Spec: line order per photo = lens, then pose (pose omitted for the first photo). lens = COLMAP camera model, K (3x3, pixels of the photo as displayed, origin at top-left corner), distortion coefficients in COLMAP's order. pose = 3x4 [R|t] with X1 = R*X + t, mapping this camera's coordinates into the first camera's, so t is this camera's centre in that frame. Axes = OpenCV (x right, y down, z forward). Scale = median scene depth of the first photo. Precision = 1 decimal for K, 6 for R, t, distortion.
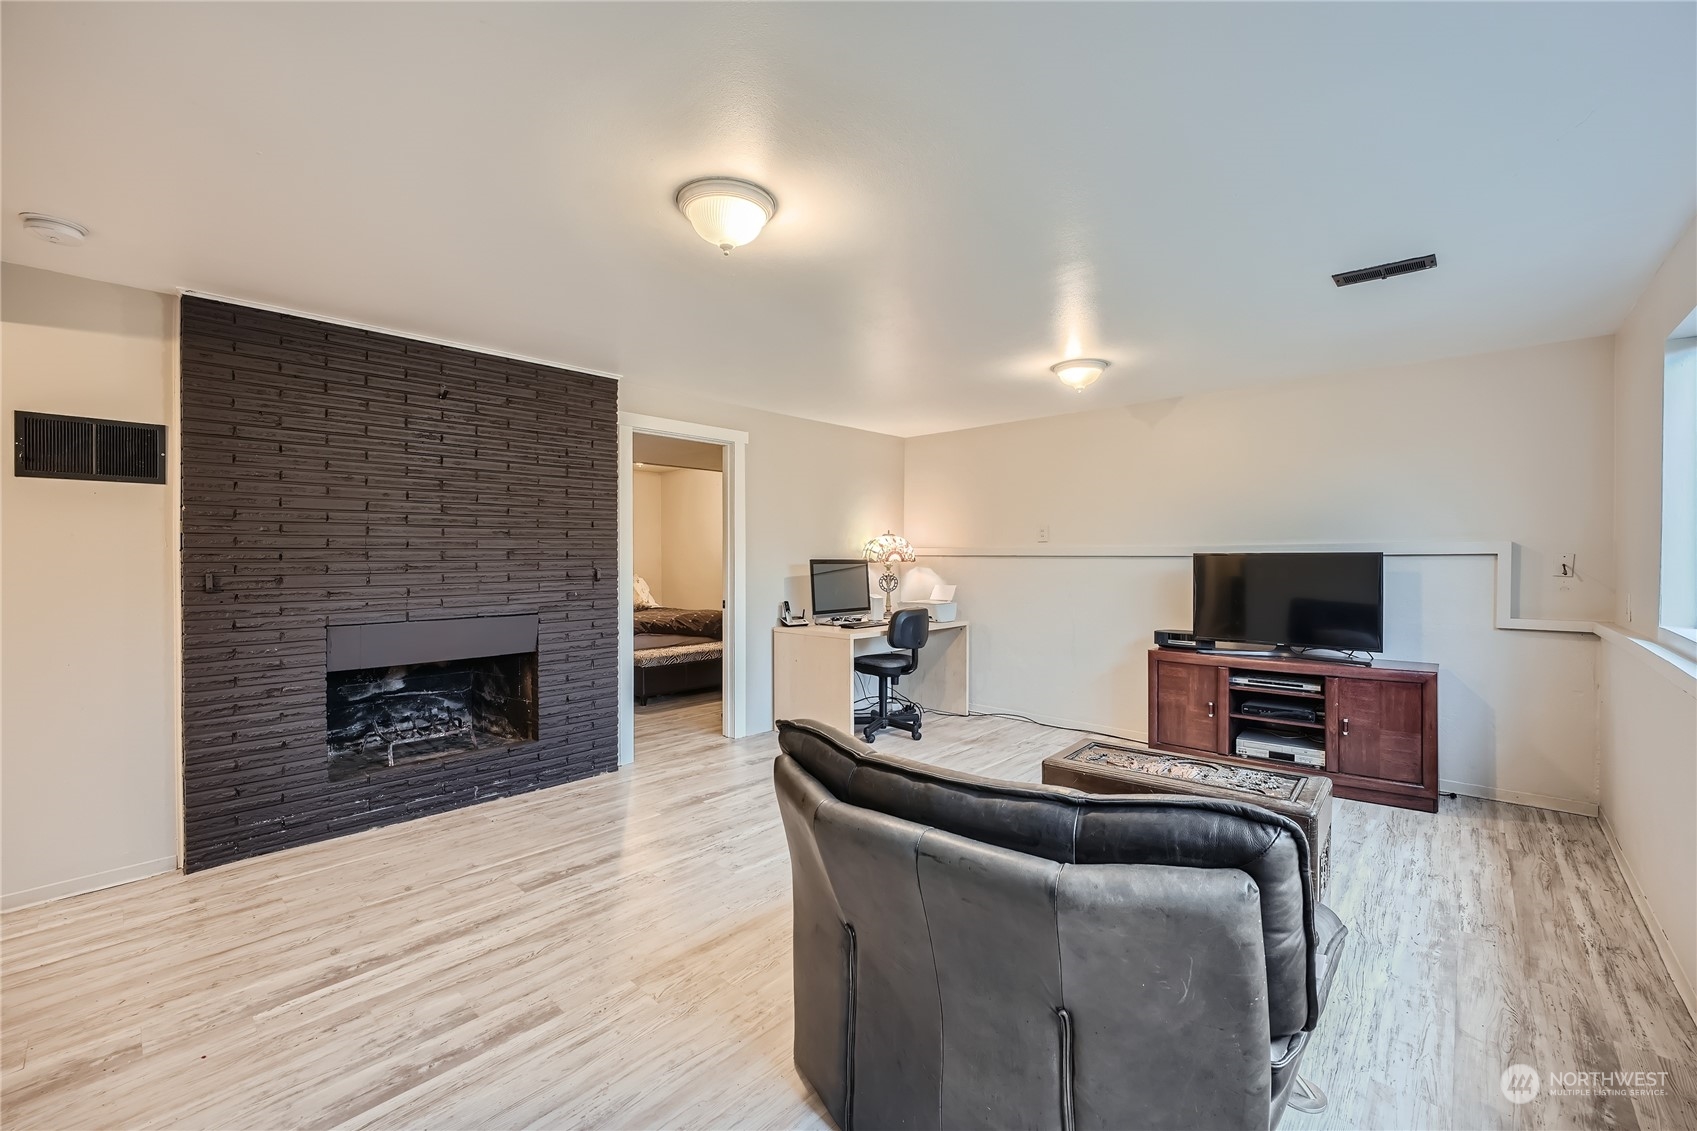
lens RADIAL K [[691.7, 0, 850.7], [0, 691.7, 561.7], [0, 0, 1]] dist [-0.021138, 0.000719]
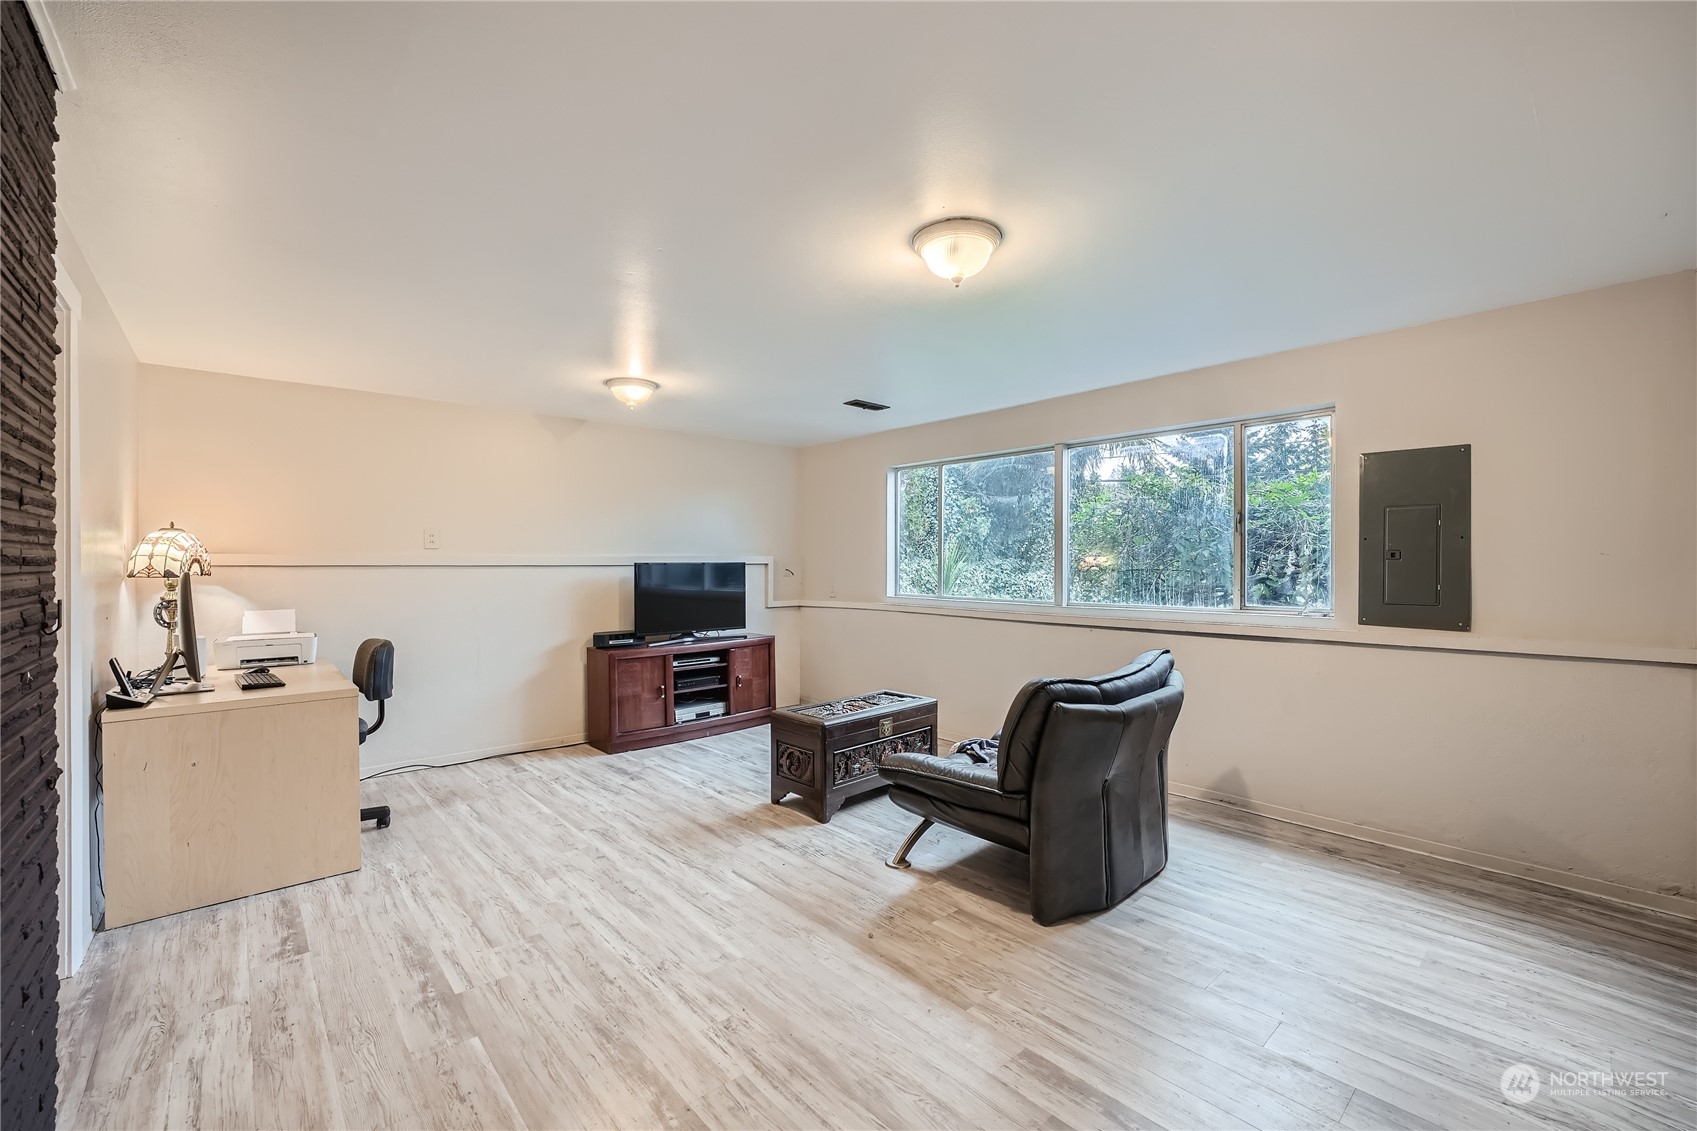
lens RADIAL K [[684.3, 0, 851.3], [0, 684.3, 569.1], [0, 0, 1]] dist [0.000011, 0.000396]
pose [[0.118364, -0.010156, 0.992918, -0.671541], [0.003155, 0.999946, 0.009852, -0.014831], [-0.992965, 0.001967, 0.118389, 0.538762]]
